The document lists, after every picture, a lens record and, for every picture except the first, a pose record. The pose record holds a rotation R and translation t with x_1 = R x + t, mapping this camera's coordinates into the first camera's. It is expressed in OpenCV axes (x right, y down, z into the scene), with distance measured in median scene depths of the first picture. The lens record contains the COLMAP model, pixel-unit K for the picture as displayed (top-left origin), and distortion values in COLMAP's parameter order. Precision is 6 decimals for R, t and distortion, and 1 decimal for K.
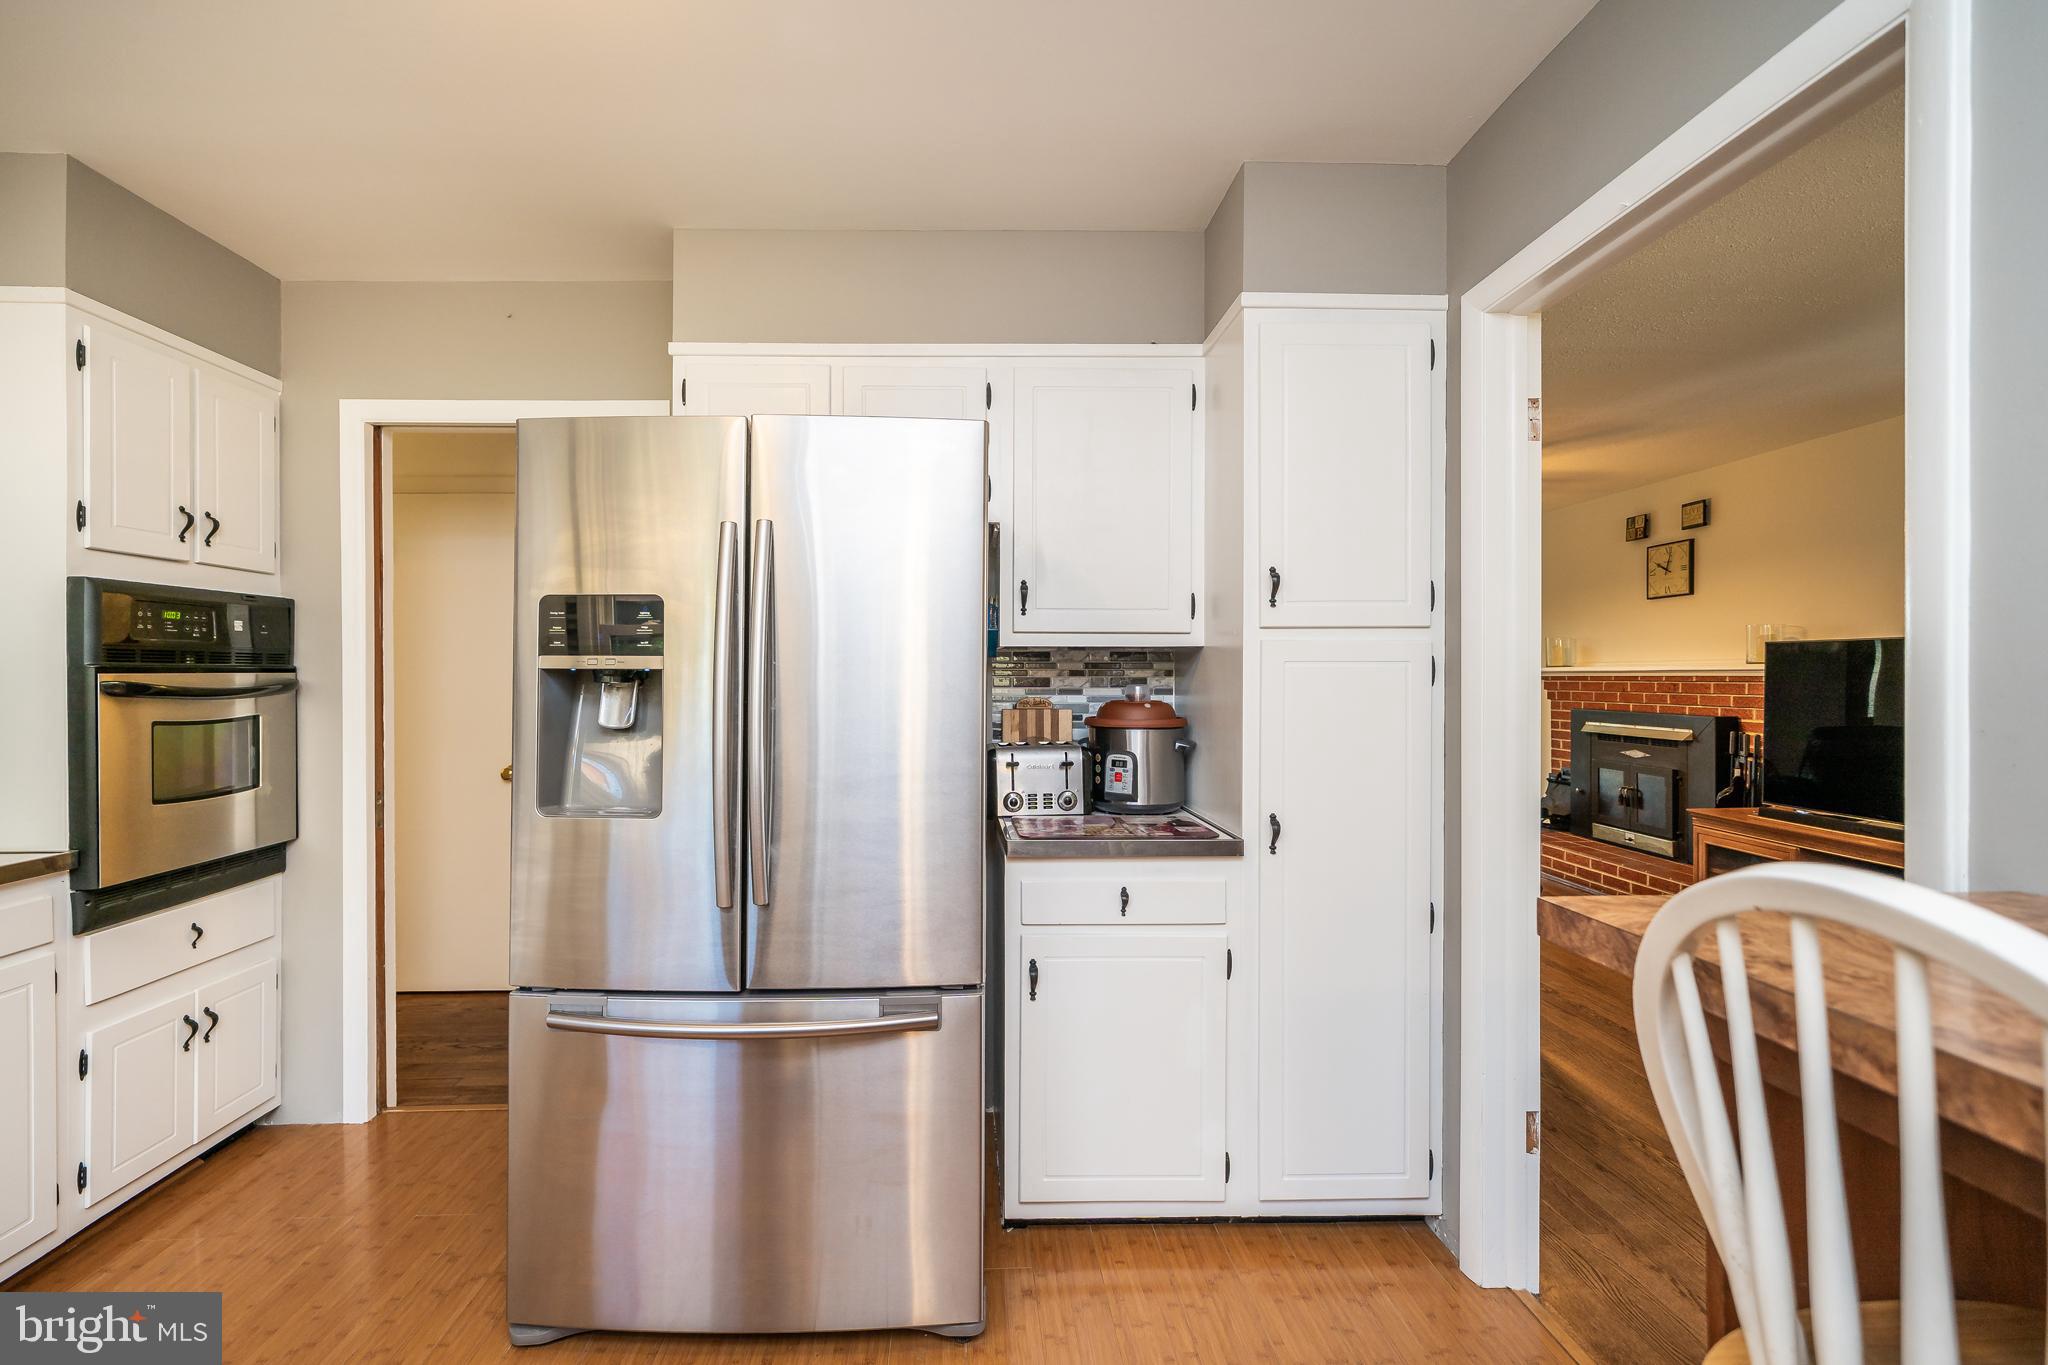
lens RADIAL K [[937.4, 0, 1024.0], [0, 937.4, 682.5], [0, 0, 1]] dist [-0.001372, 0.000144]
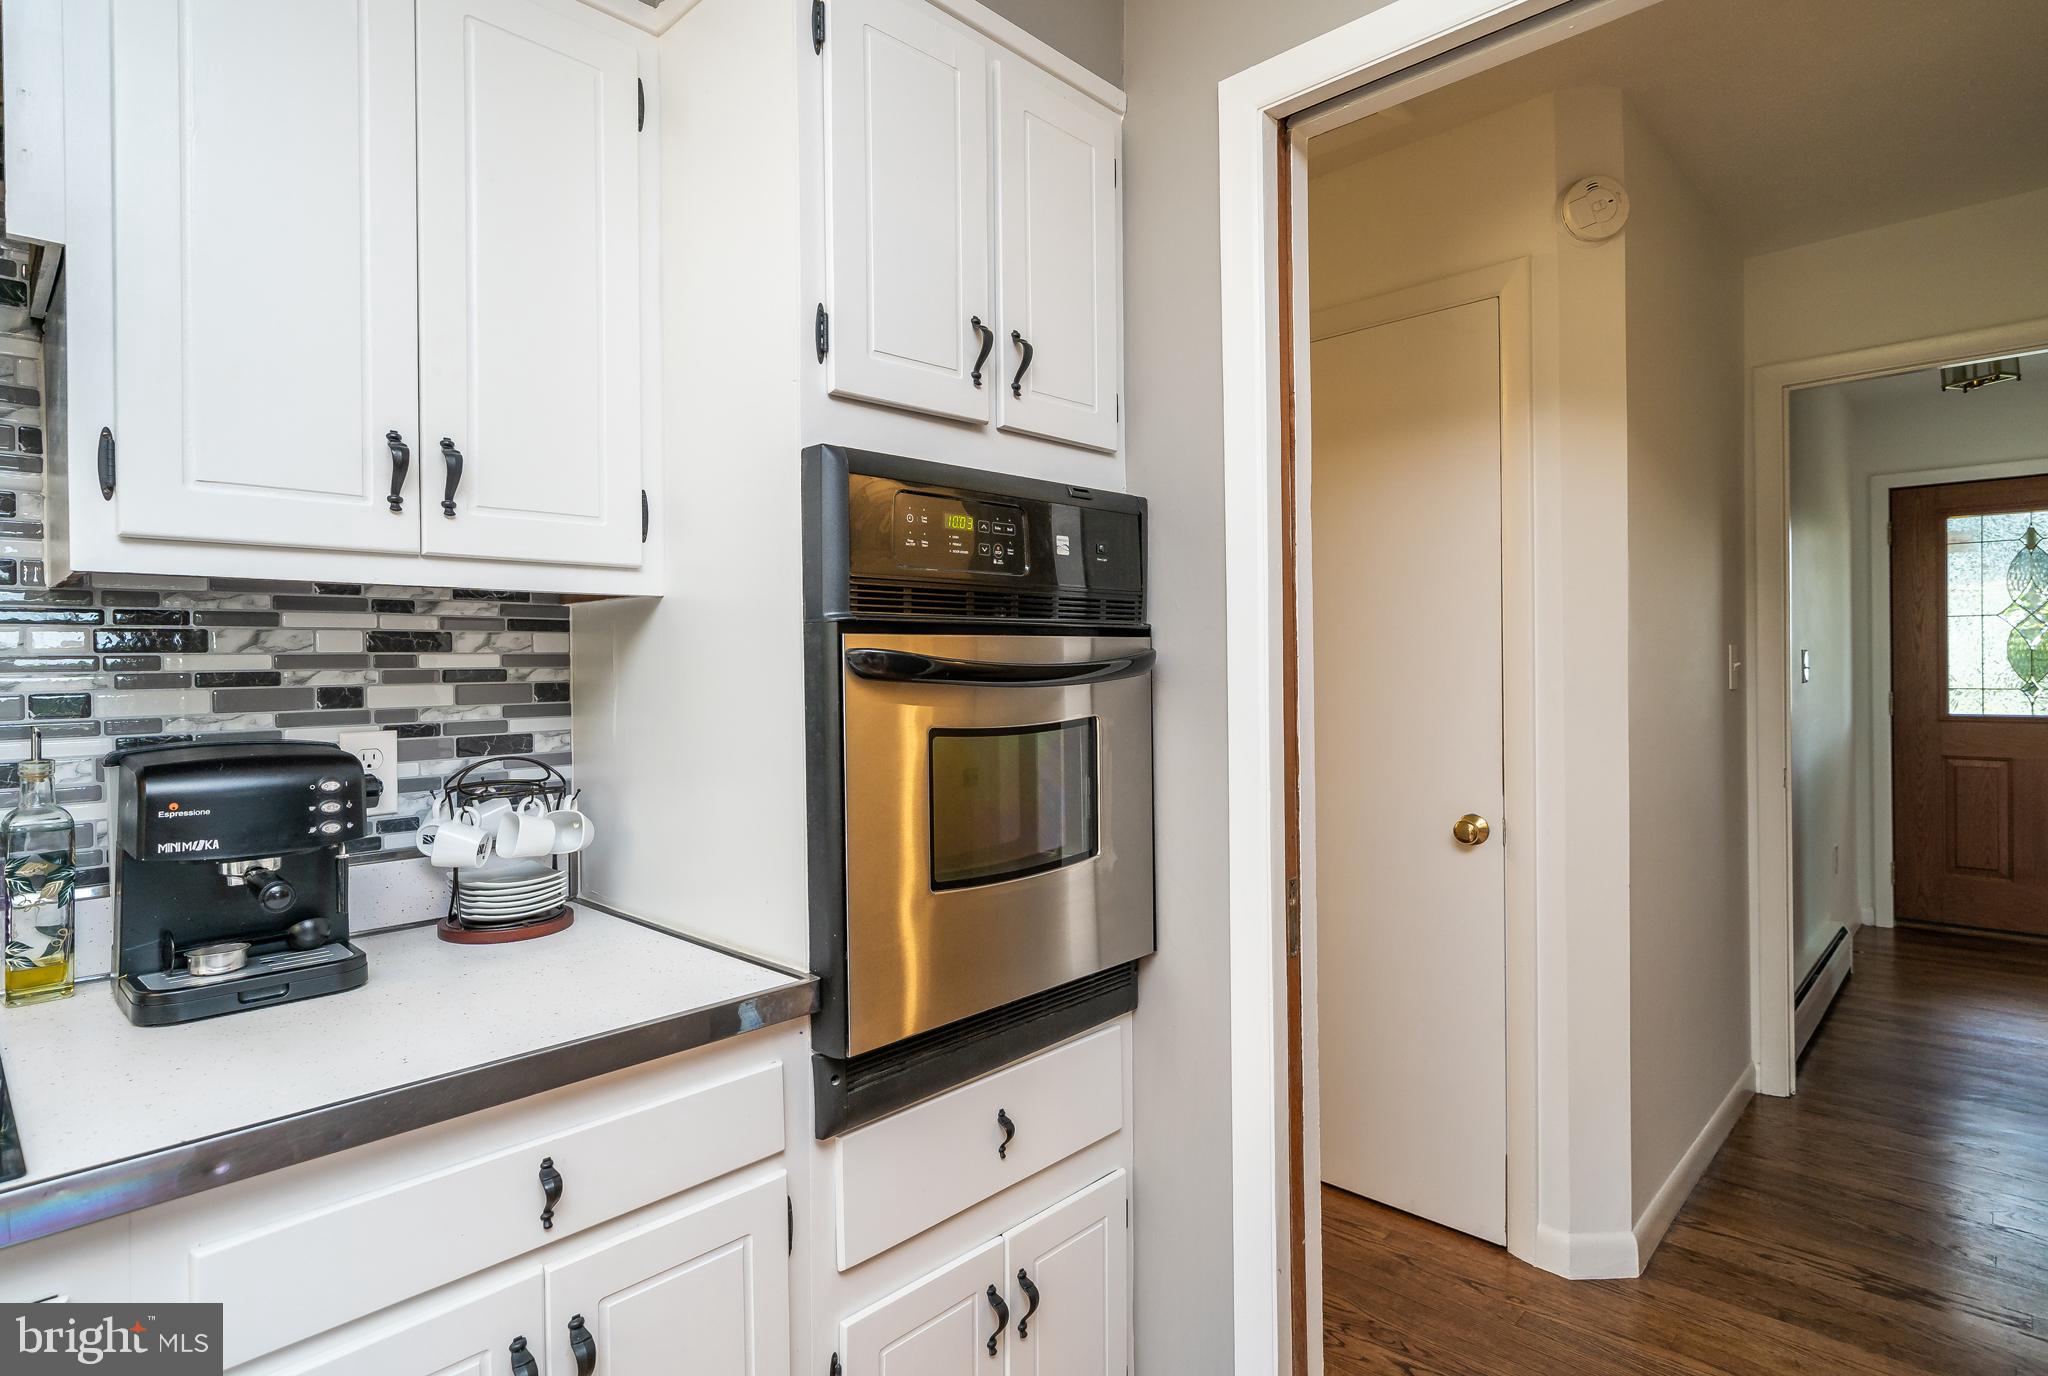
lens RADIAL K [[969.6, 0, 1024.0], [0, 969.6, 688.0], [0, 0, 1]] dist [-0.001207, -0.000048]
pose [[0.707902, -0.004415, -0.706297, -0.487564], [0.008601, 0.999960, 0.002370, 0.017498], [0.706258, -0.007753, 0.707912, 0.619848]]
